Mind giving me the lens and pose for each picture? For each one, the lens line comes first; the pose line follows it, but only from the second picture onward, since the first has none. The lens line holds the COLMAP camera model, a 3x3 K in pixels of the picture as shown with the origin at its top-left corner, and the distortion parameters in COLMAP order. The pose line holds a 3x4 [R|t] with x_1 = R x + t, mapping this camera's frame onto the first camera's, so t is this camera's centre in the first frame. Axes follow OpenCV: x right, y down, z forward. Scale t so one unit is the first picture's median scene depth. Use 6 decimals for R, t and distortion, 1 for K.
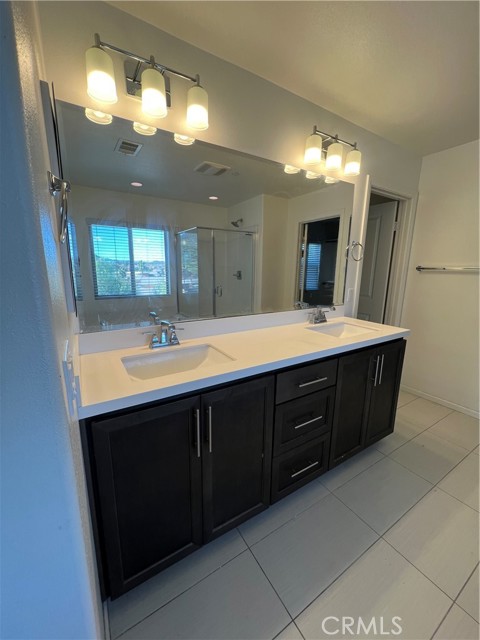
lens RADIAL K [[254.8, 0, 240.0], [0, 254.8, 320.0], [0, 0, 1]] dist [-0.002051, -0.000272]
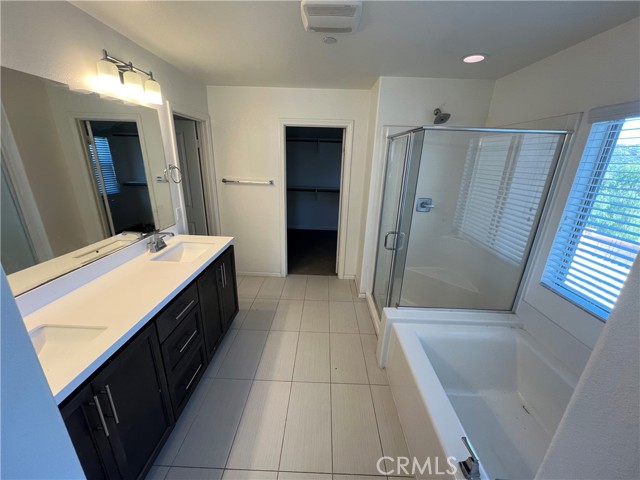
lens RADIAL K [[254.8, 0, 320.0], [0, 254.8, 240.0], [0, 0, 1]] dist [-0.002051, -0.000272]
pose [[0.543066, -0.256128, 0.799674, -0.157879], [0.143685, 0.966643, 0.212030, -0.152363], [-0.827306, -0.000245, 0.561752, -0.130390]]
